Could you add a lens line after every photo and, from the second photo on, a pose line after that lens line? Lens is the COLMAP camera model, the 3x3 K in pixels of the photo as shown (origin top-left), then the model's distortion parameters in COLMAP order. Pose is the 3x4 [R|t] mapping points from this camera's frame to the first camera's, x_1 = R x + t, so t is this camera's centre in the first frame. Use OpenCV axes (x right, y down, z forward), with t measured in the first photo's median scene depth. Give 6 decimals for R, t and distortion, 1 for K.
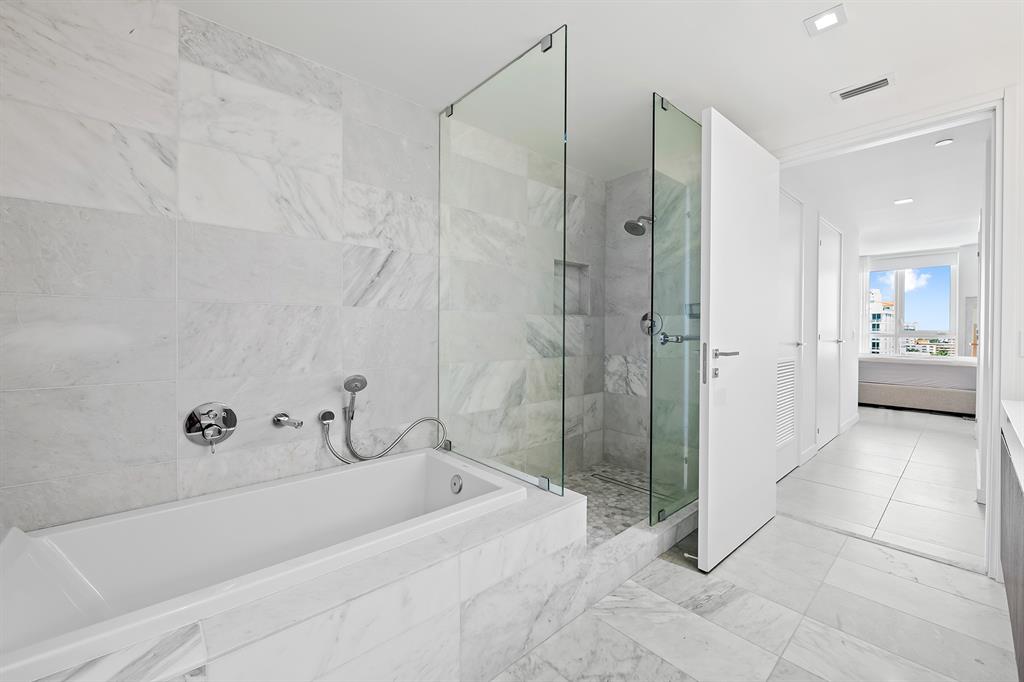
lens RADIAL K [[416.4, 0, 514.7], [0, 416.4, 337.2], [0, 0, 1]] dist [-0.008599, -0.000184]
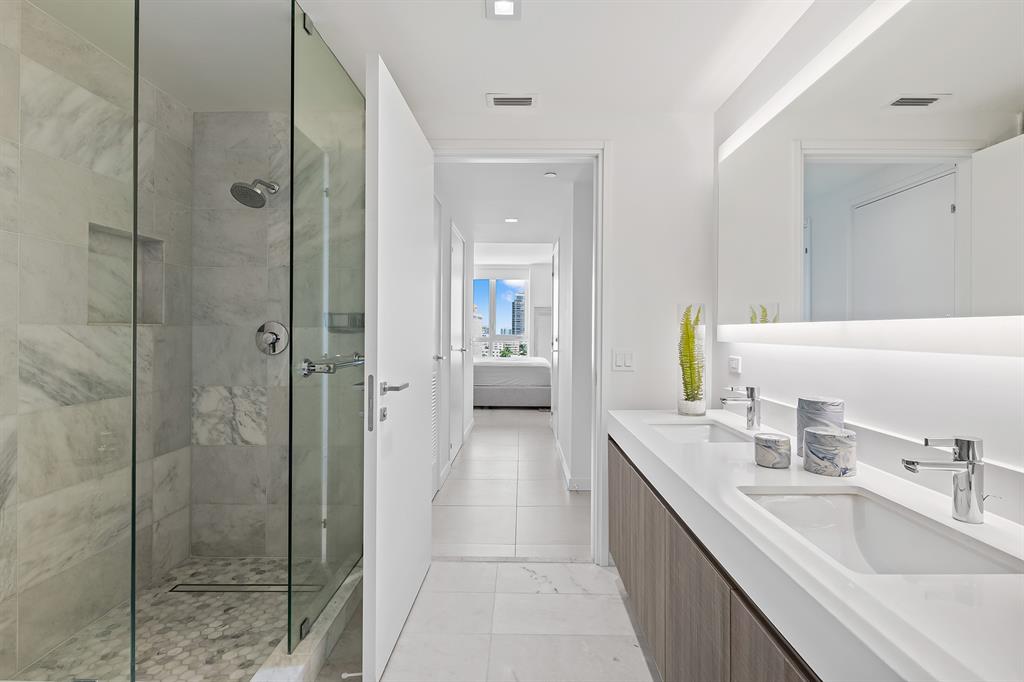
lens RADIAL K [[496.4, 0, 517.6], [0, 496.4, 333.2], [0, 0, 1]] dist [0.004438, -0.002824]
pose [[0.674873, -0.002151, 0.737931, -0.007246], [0.007326, 0.999966, -0.003785, -0.035892], [-0.737898, 0.007960, 0.674866, 0.147410]]
